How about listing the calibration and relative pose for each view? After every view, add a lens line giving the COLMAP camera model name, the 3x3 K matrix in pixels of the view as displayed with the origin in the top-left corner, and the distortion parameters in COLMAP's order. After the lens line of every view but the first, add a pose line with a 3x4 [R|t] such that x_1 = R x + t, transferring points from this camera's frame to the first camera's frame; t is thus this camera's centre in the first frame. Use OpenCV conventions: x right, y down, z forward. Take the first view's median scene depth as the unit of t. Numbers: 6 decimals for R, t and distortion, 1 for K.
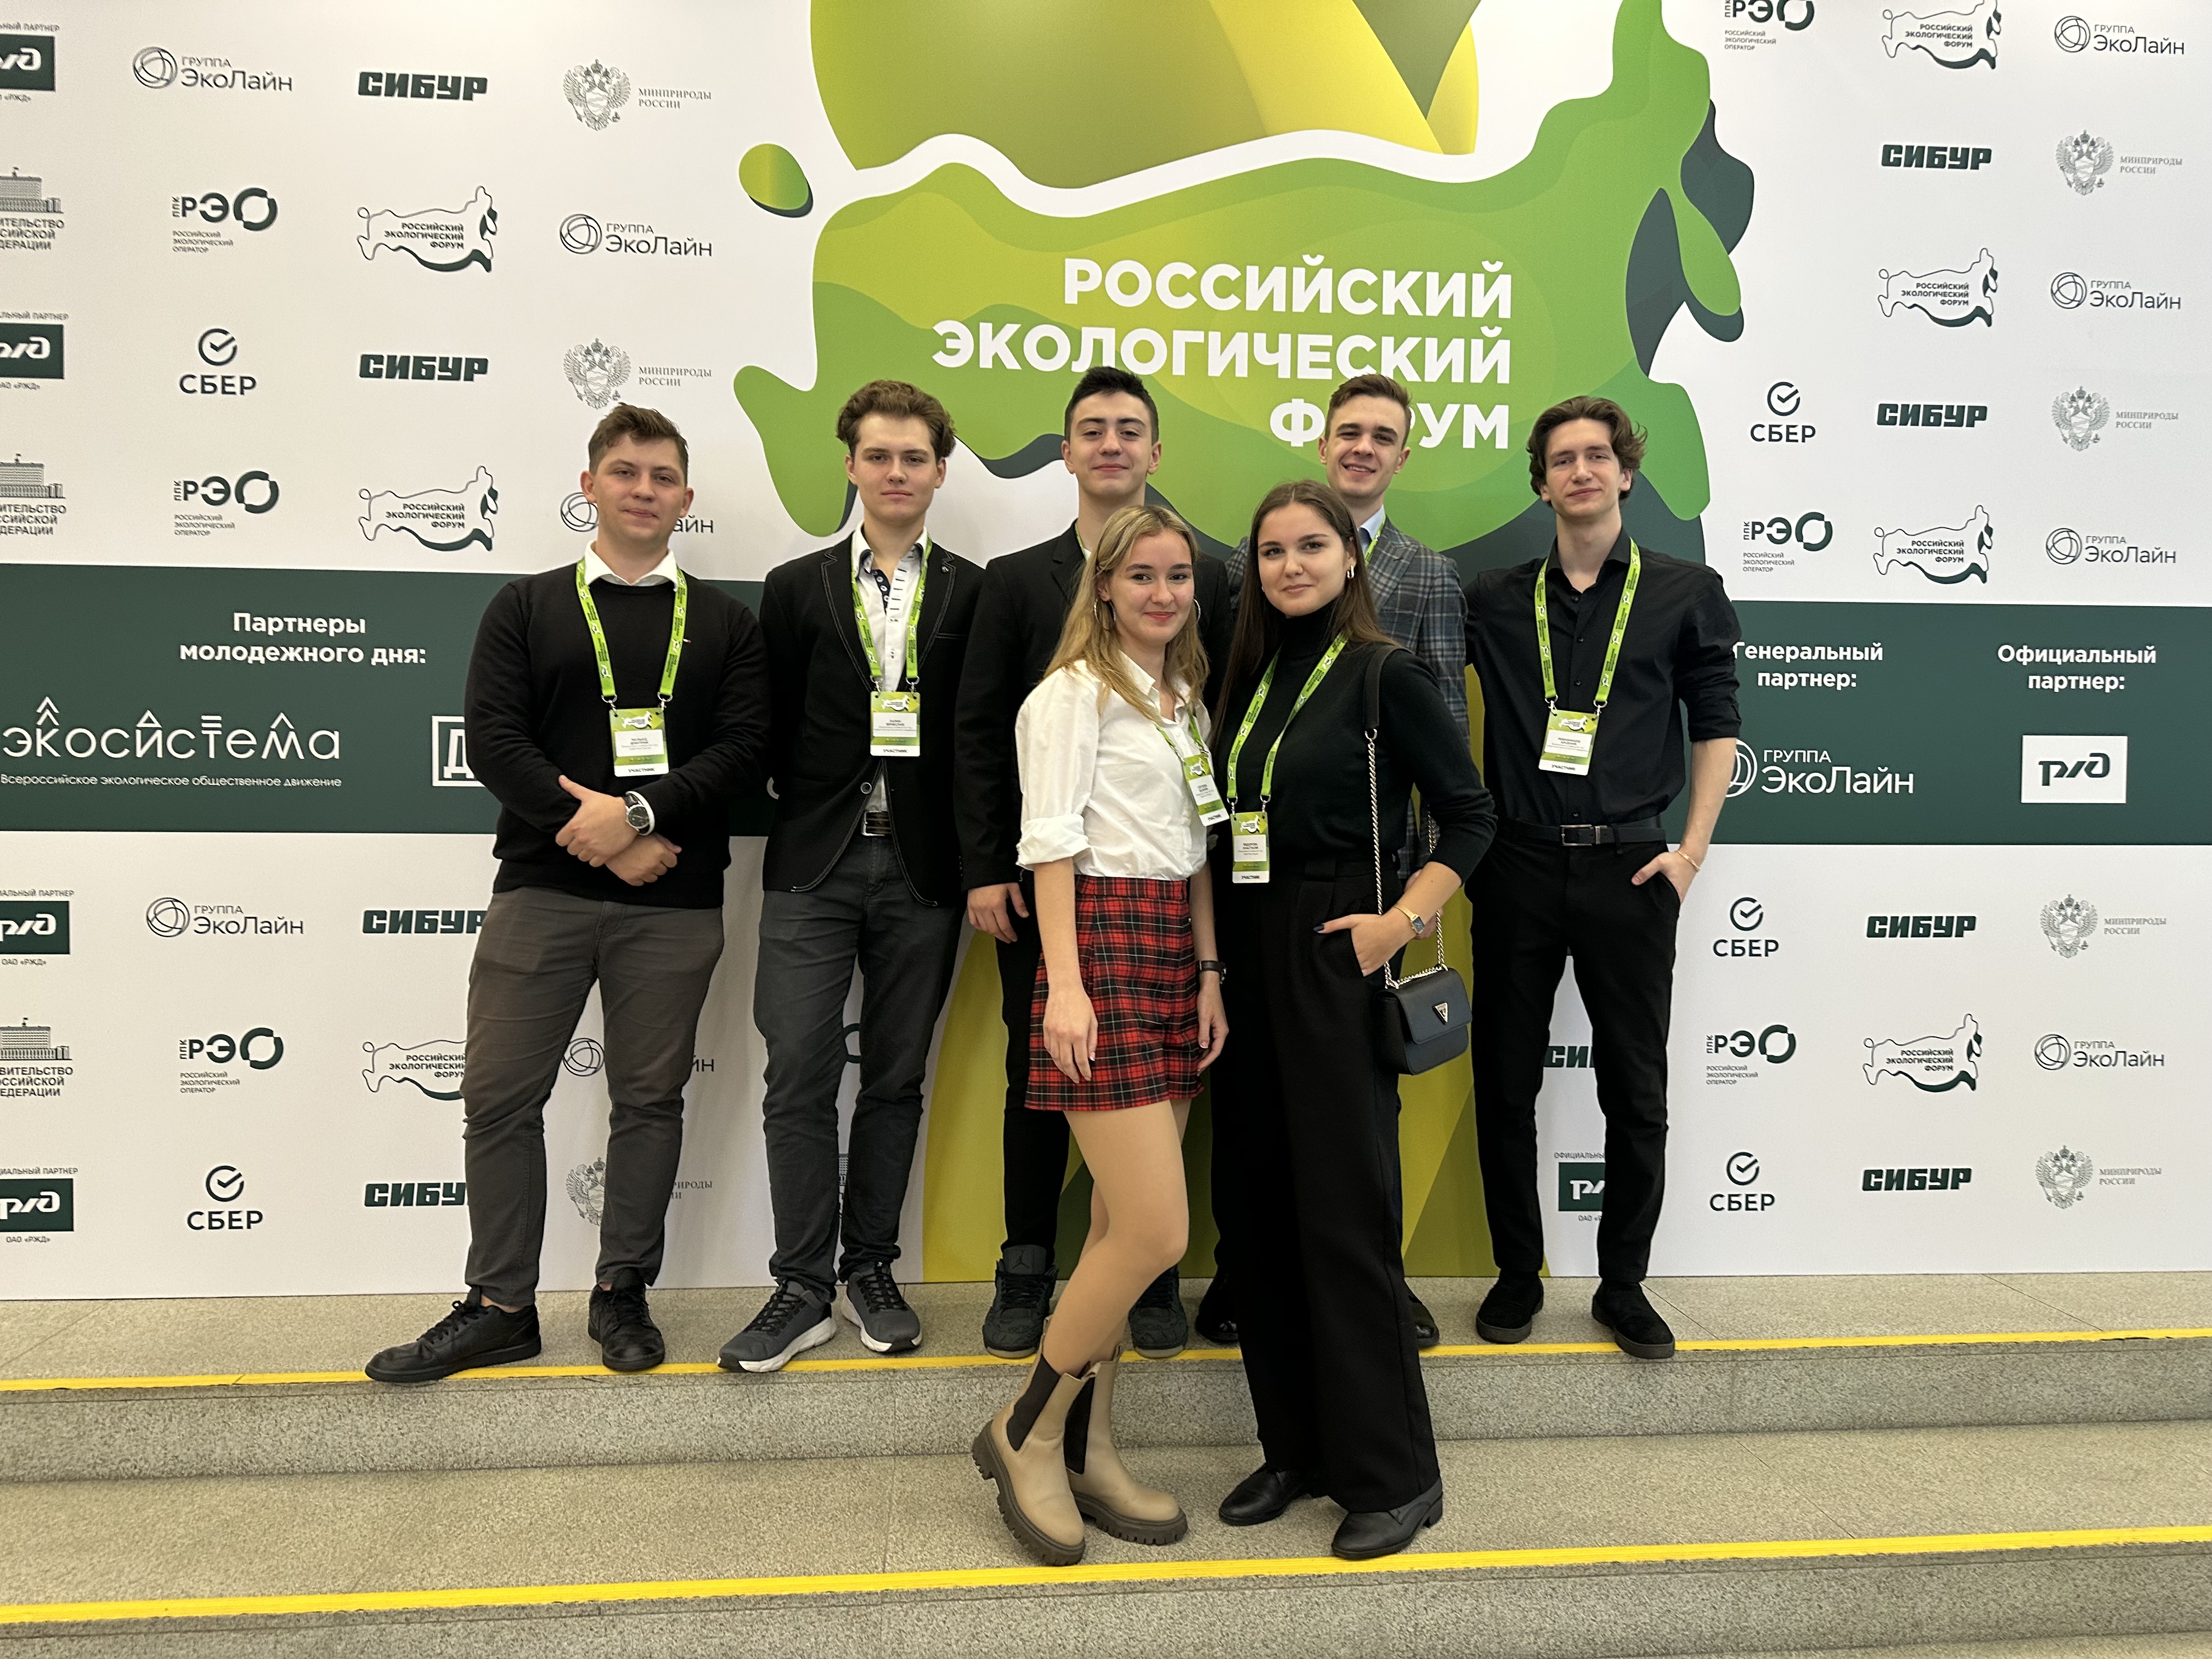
lens RADIAL K [[1525.2, 0, 1115.0], [0, 1525.2, 841.0], [0, 0, 1]] dist [-0.025377, -0.002165]
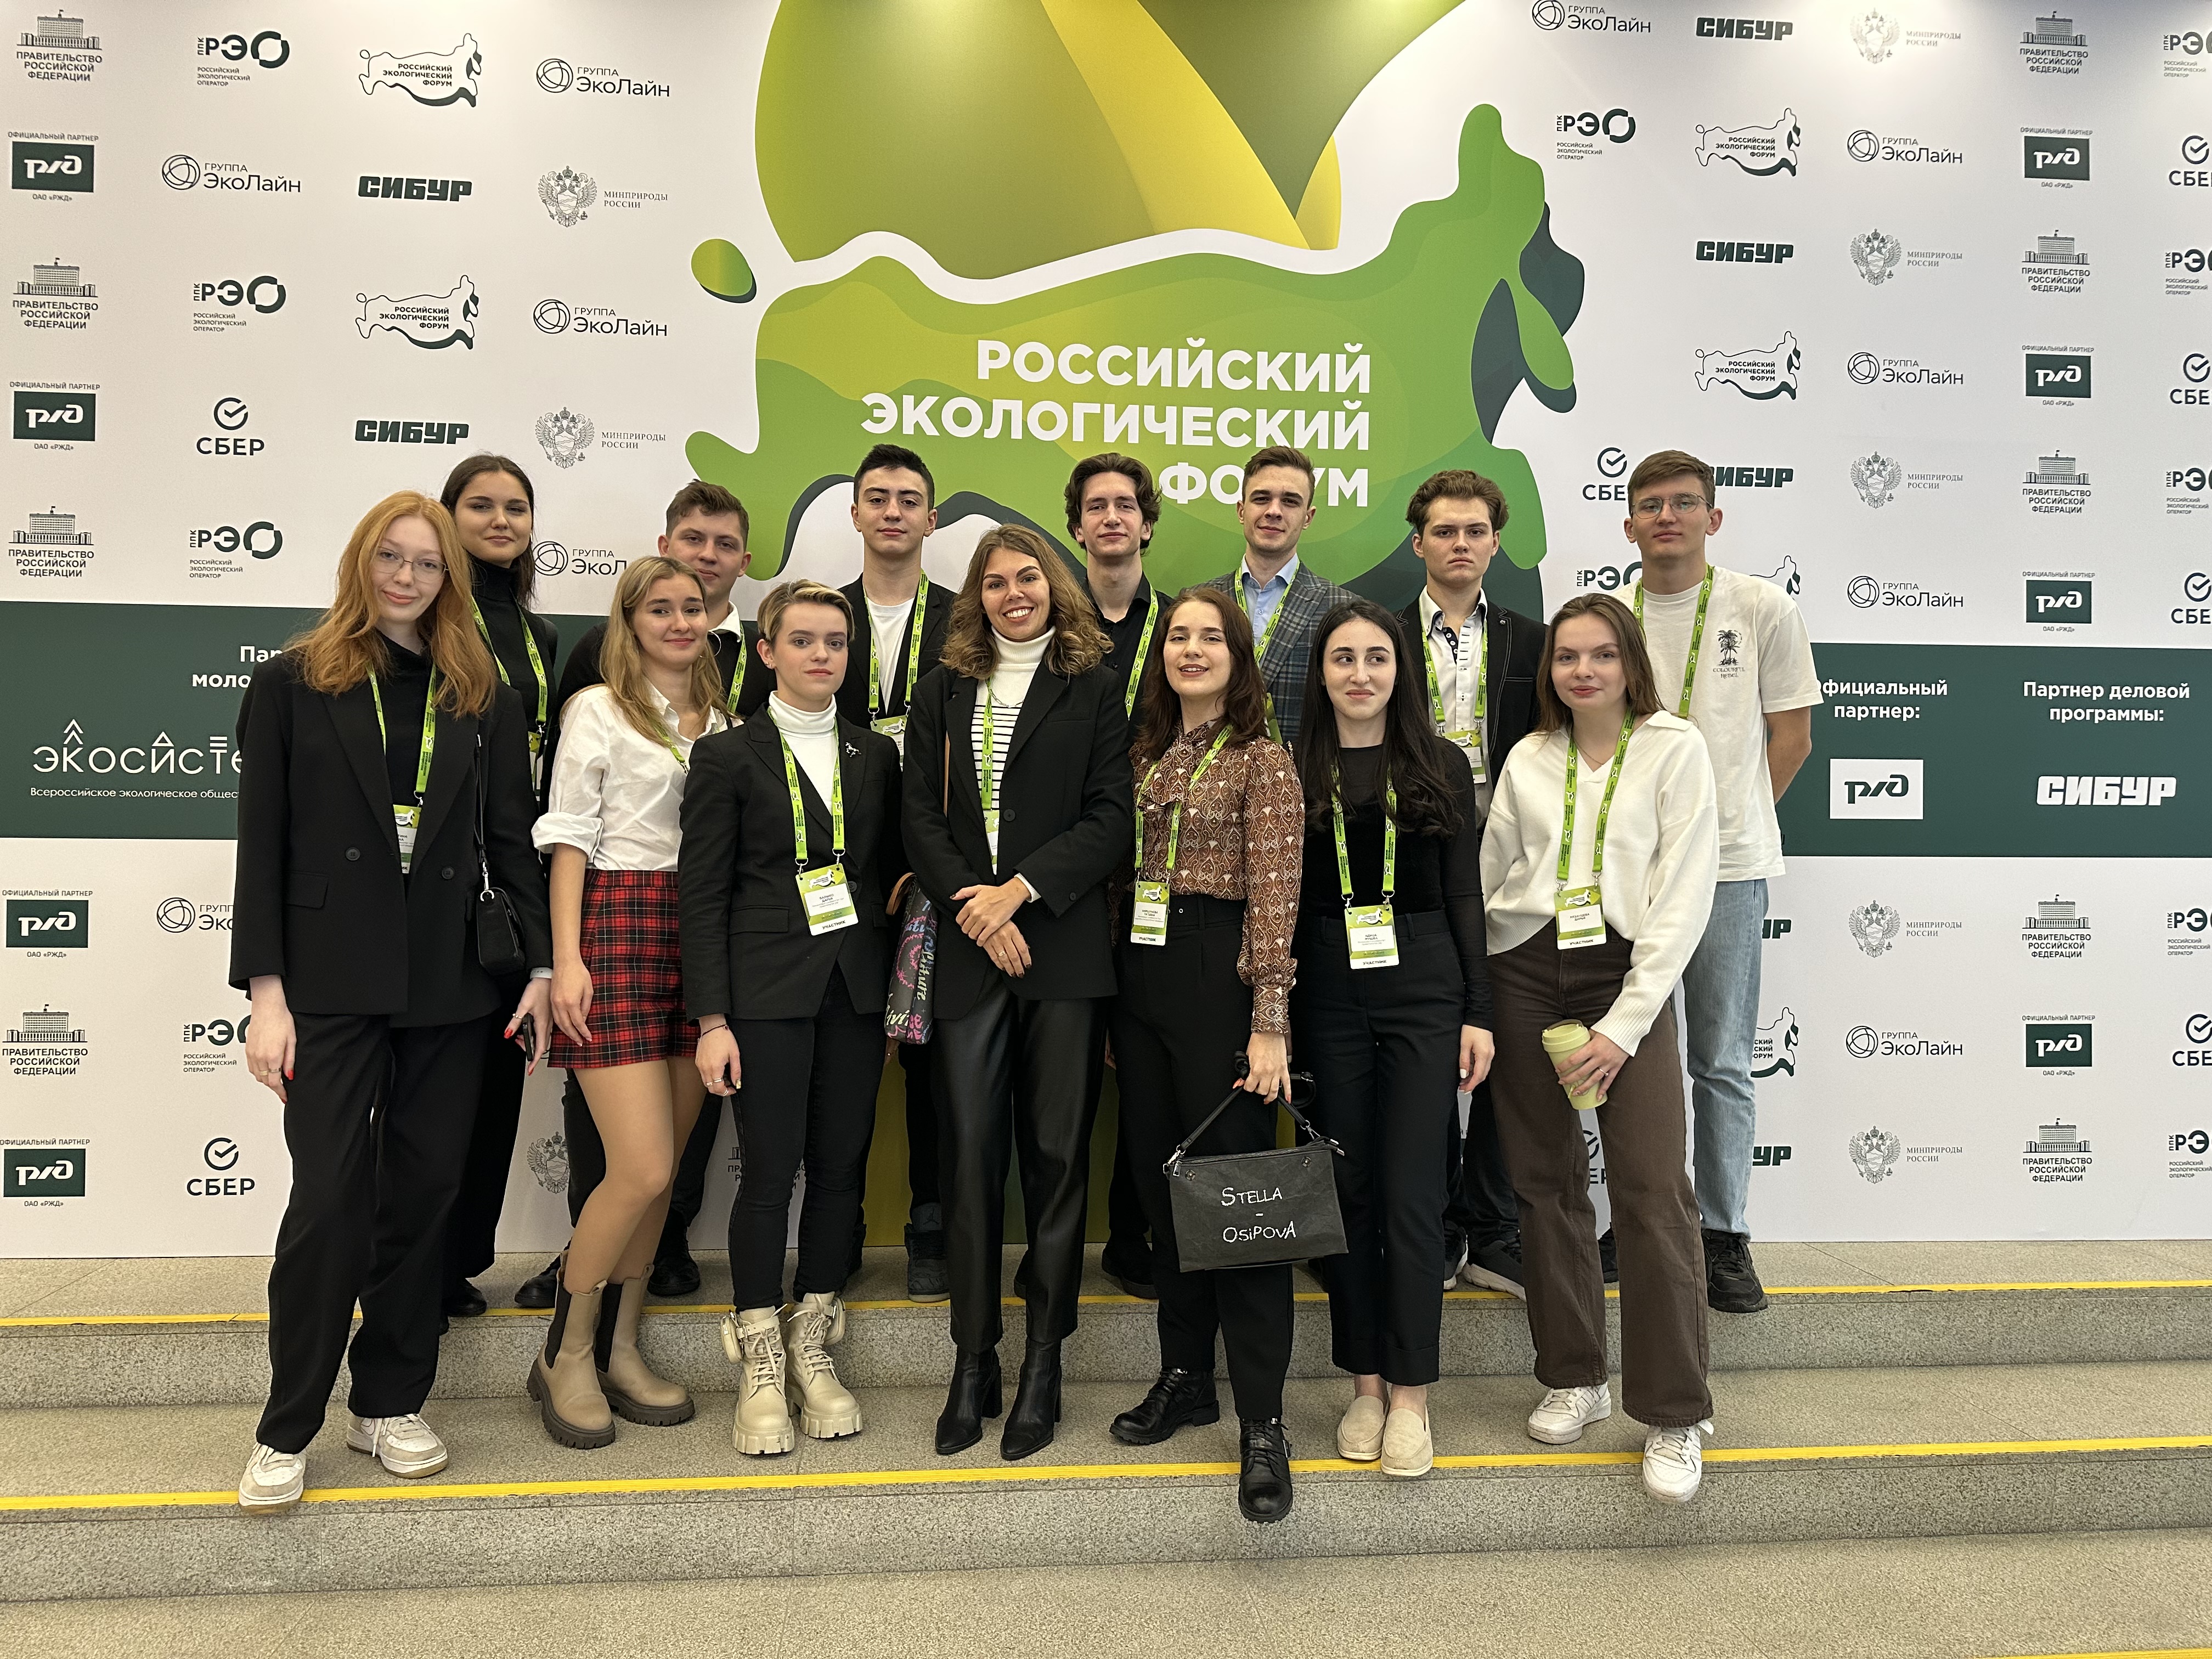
lens RADIAL K [[1525.2, 0, 1102.0], [0, 1525.2, 828.3], [0, 0, 1]] dist [-0.025377, -0.002165]
pose [[0.999948, 0.001756, 0.010056, 0.051560], [-0.001401, 0.999379, -0.035218, 0.024403], [-0.010112, 0.035202, 0.999329, -0.134042]]
